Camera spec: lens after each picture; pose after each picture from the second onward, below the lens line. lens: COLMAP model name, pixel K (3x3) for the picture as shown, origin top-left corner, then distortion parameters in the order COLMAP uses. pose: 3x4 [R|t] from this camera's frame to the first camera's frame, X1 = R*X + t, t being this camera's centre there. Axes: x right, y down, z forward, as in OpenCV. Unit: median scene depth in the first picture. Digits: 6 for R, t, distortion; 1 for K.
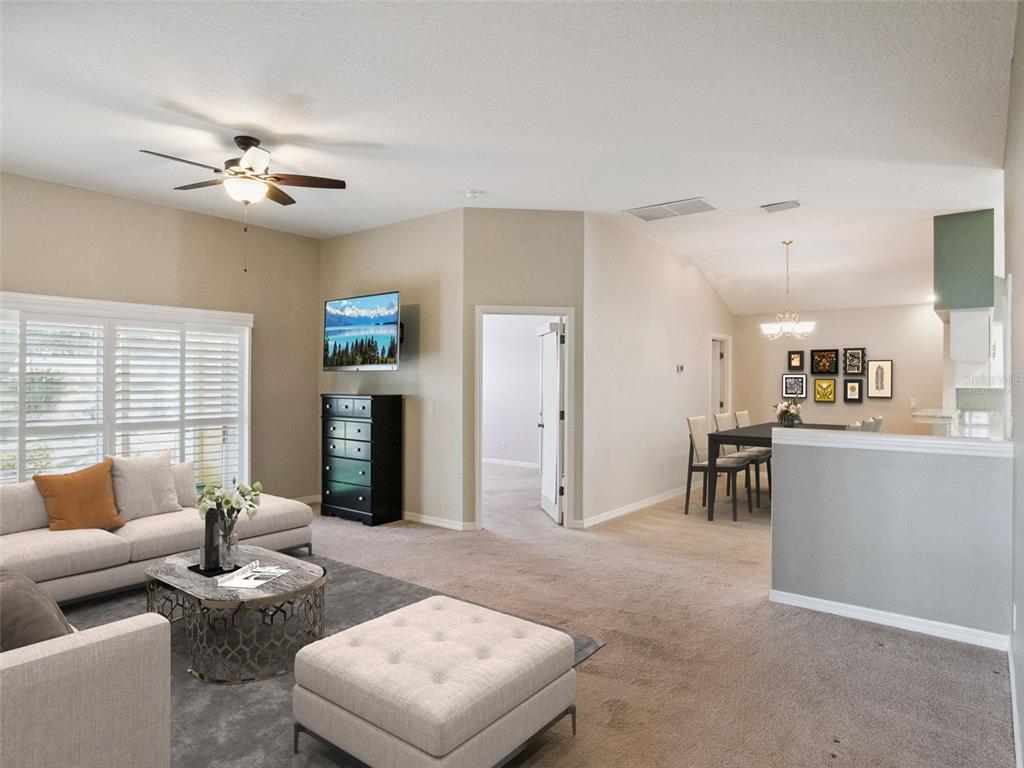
lens RADIAL K [[756.3, 0, 512.0], [0, 756.3, 384.0], [0, 0, 1]] dist [0.069591, -0.069004]
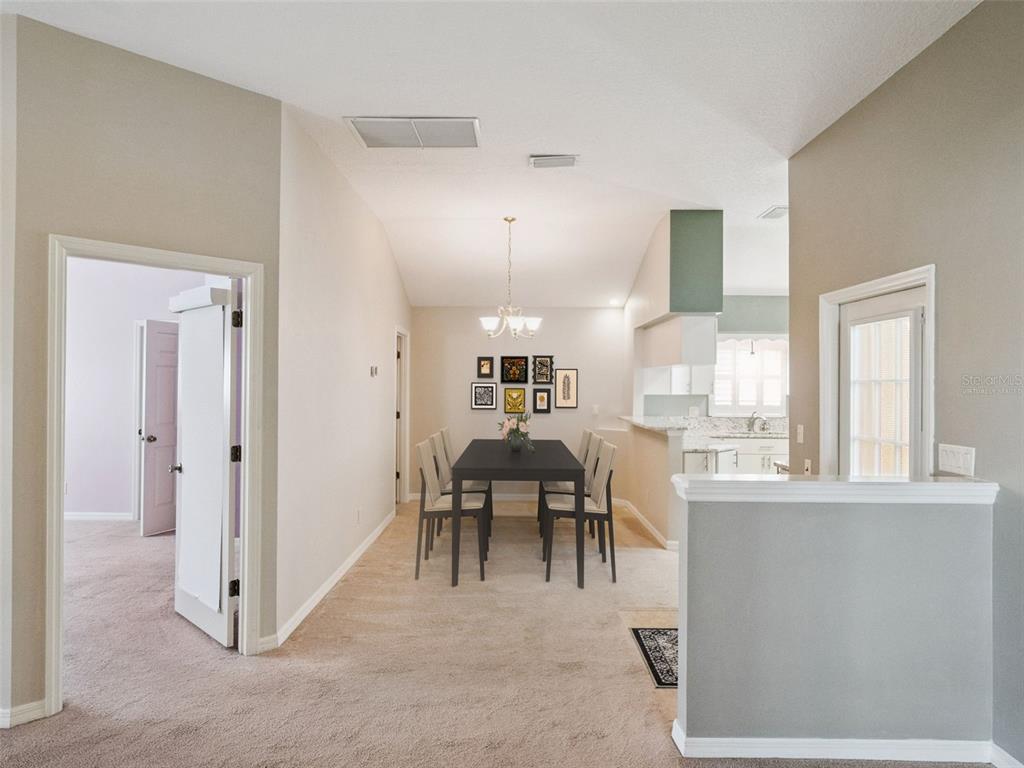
lens RADIAL K [[674.7, 0, 569.9], [0, 674.7, 384.2], [0, 0, 1]] dist [0.049332, -0.042043]
pose [[0.789134, 0.005844, 0.614194, -0.036448], [0.000176, 0.999953, -0.009741, -0.003623], [-0.614222, 0.007795, 0.789095, 0.325239]]
